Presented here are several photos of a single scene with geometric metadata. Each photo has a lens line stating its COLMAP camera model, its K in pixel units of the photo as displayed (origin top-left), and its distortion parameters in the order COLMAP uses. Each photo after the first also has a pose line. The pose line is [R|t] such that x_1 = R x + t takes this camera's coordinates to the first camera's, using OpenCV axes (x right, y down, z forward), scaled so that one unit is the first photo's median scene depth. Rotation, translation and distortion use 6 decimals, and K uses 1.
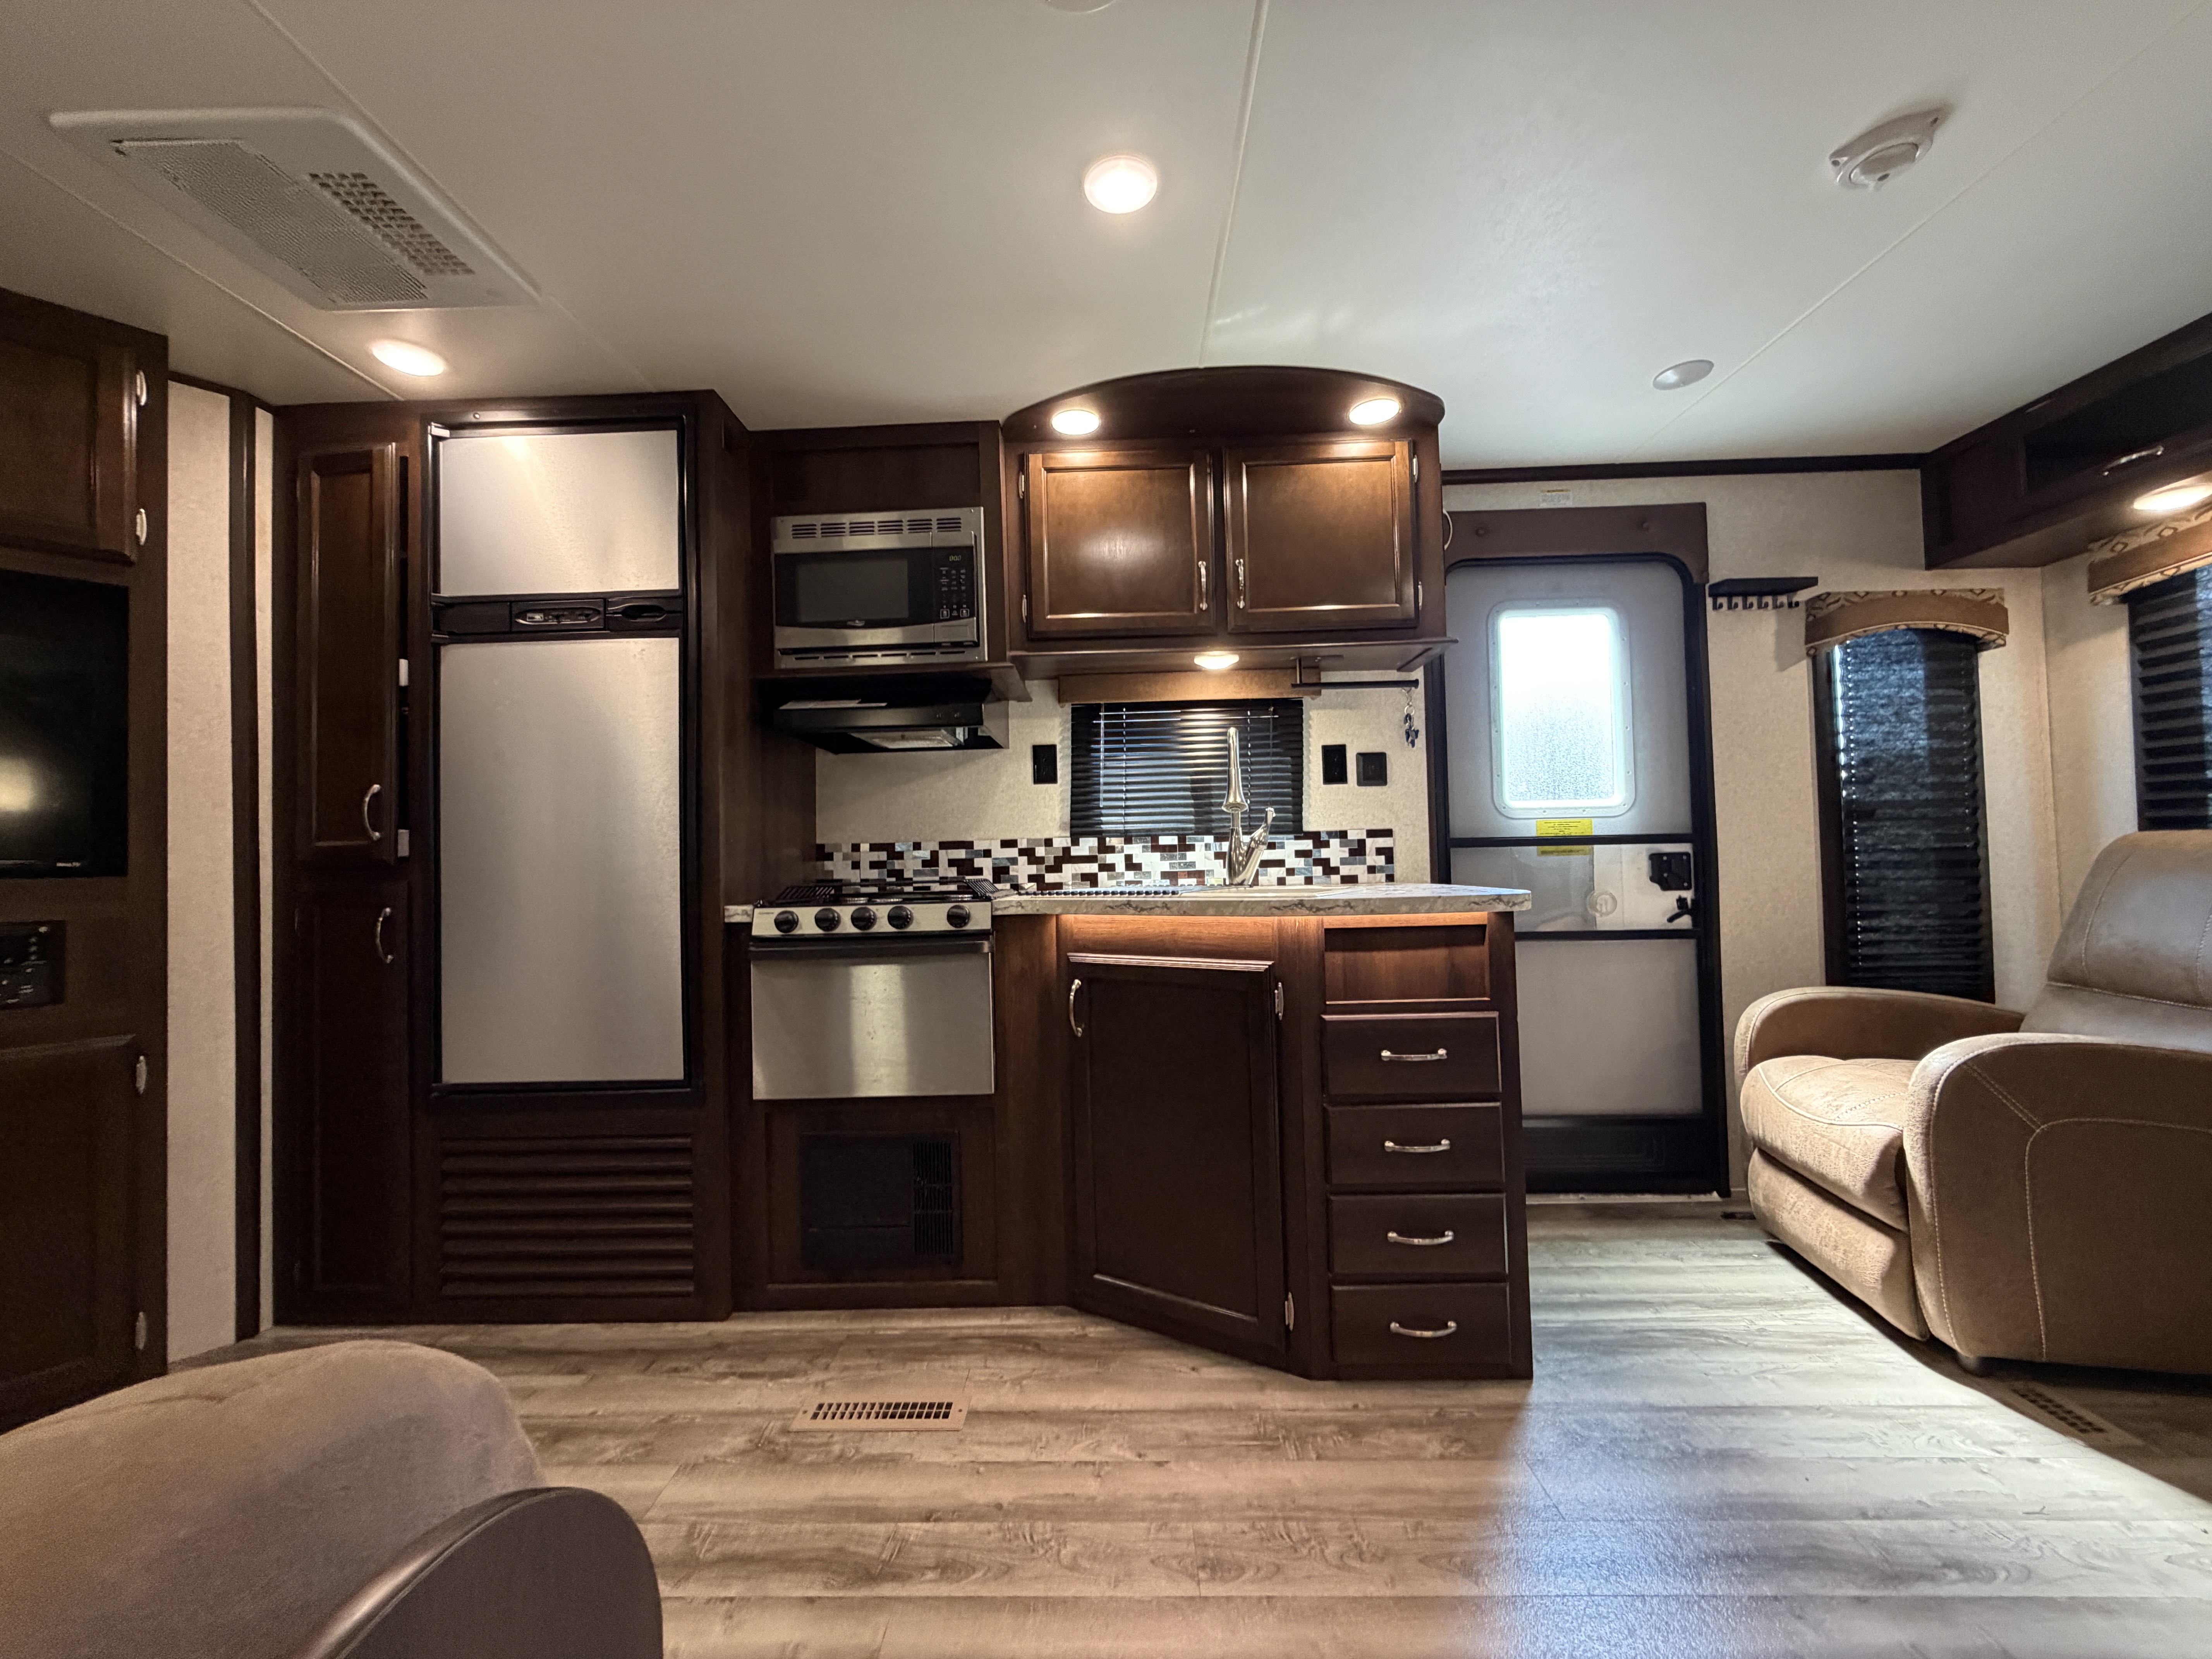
lens RADIAL K [[879.2, 0, 1096.0], [0, 879.2, 836.1], [0, 0, 1]] dist [0.001197, -0.000013]
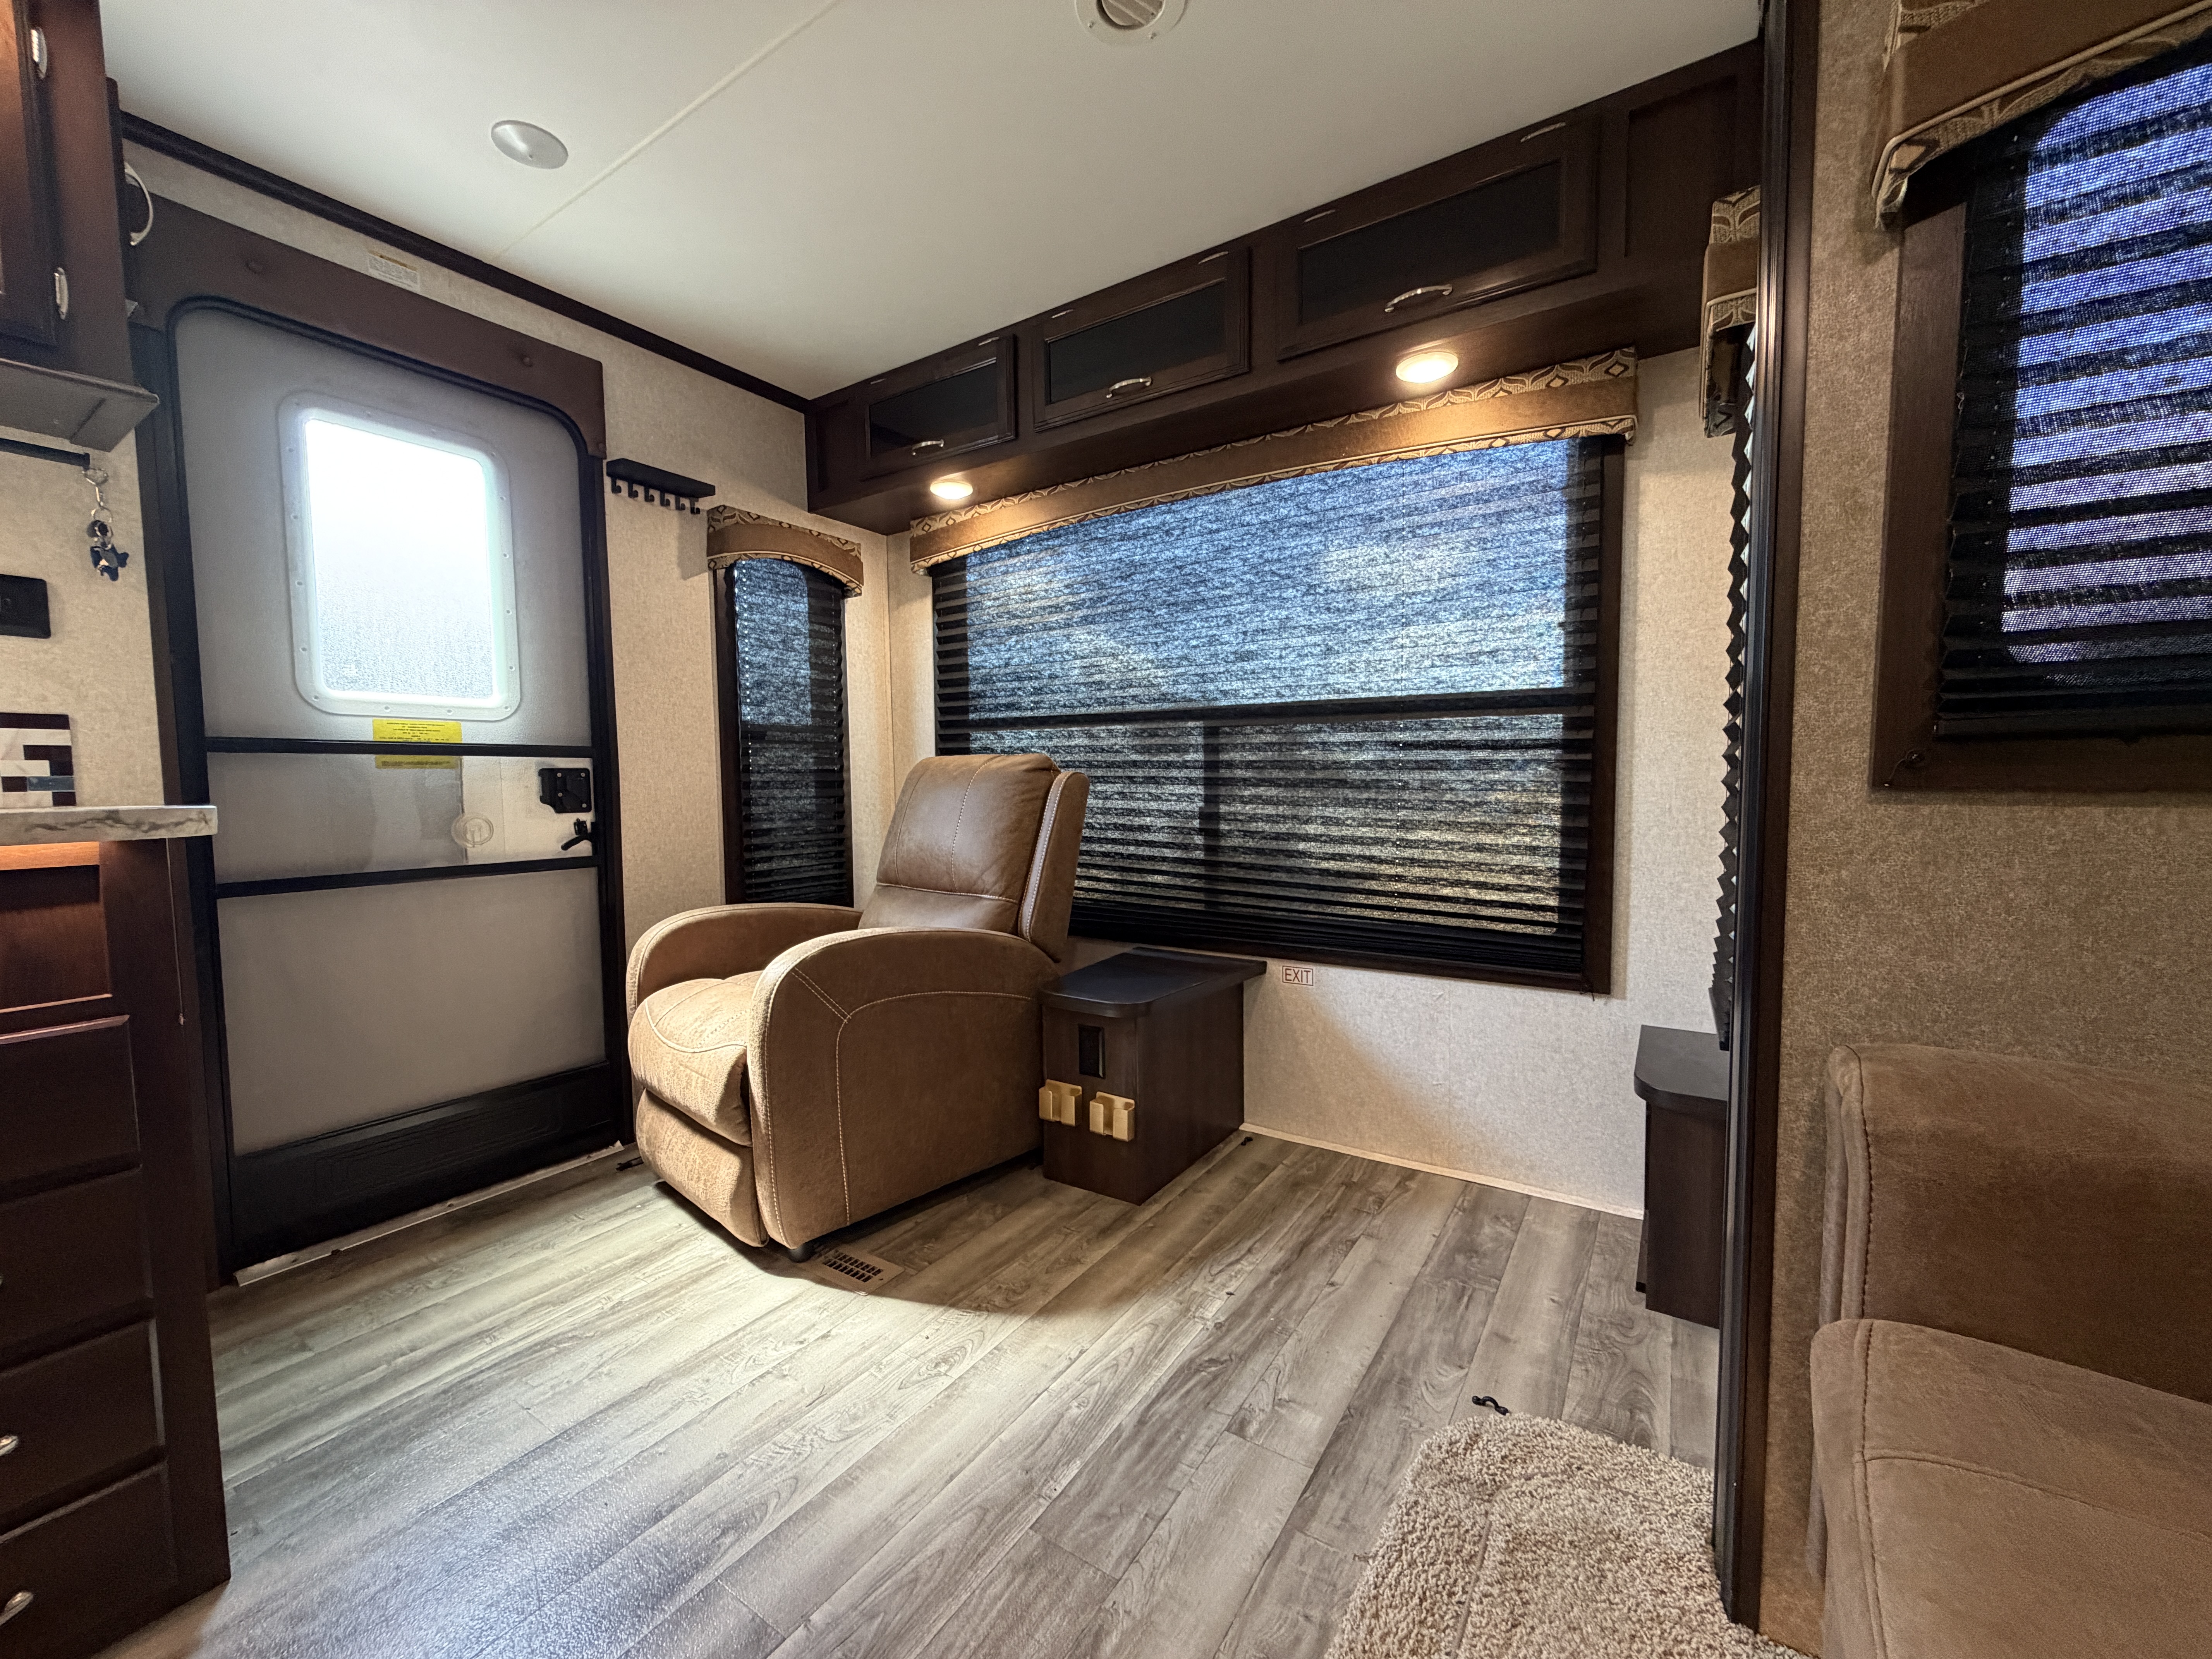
lens RADIAL K [[879.2, 0, 1096.0], [0, 879.2, 836.1], [0, 0, 1]] dist [0.001197, -0.000013]
pose [[0.534363, -0.038044, 0.844398, 0.212991], [-0.021690, 0.998040, 0.058693, 0.023975], [-0.844977, -0.049678, 0.532491, 0.112067]]
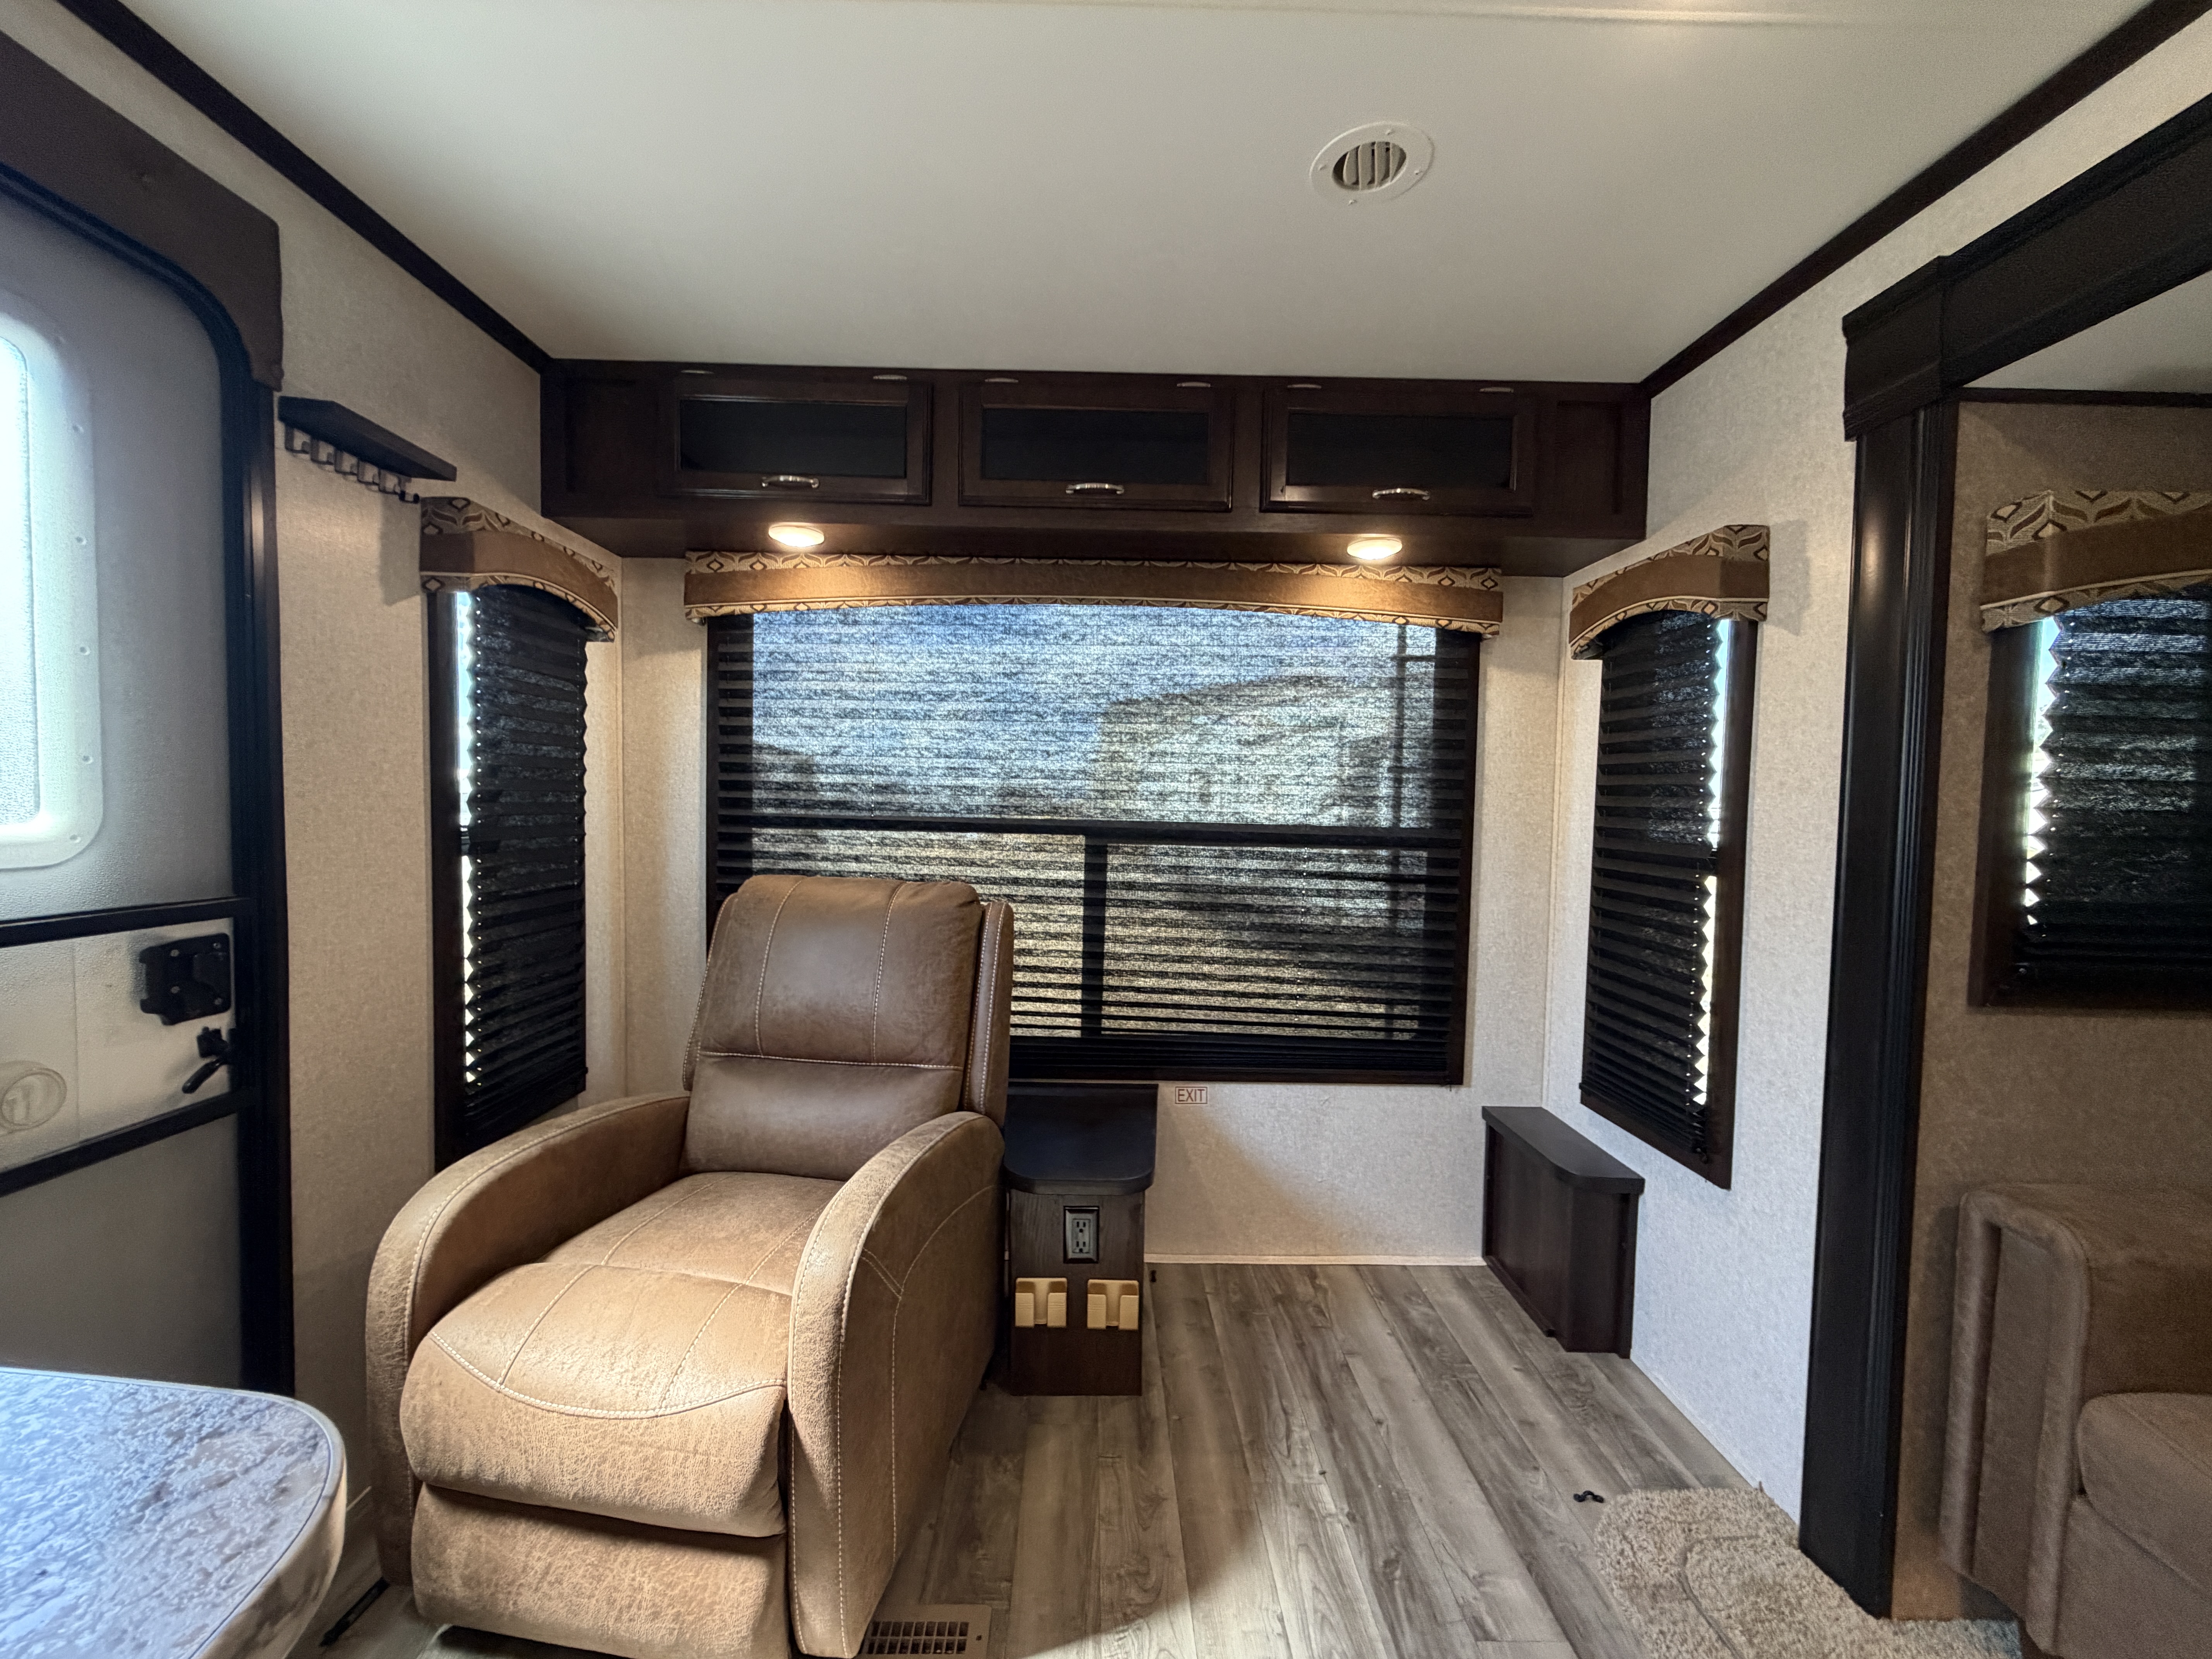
lens RADIAL K [[879.2, 0, 1096.0], [0, 879.2, 836.1], [0, 0, 1]] dist [0.001197, -0.000013]
pose [[-0.033984, -0.019942, 0.999223, 0.182740], [-0.041459, 0.998968, 0.018527, -0.066337], [-0.998562, -0.040797, -0.034776, 0.562660]]
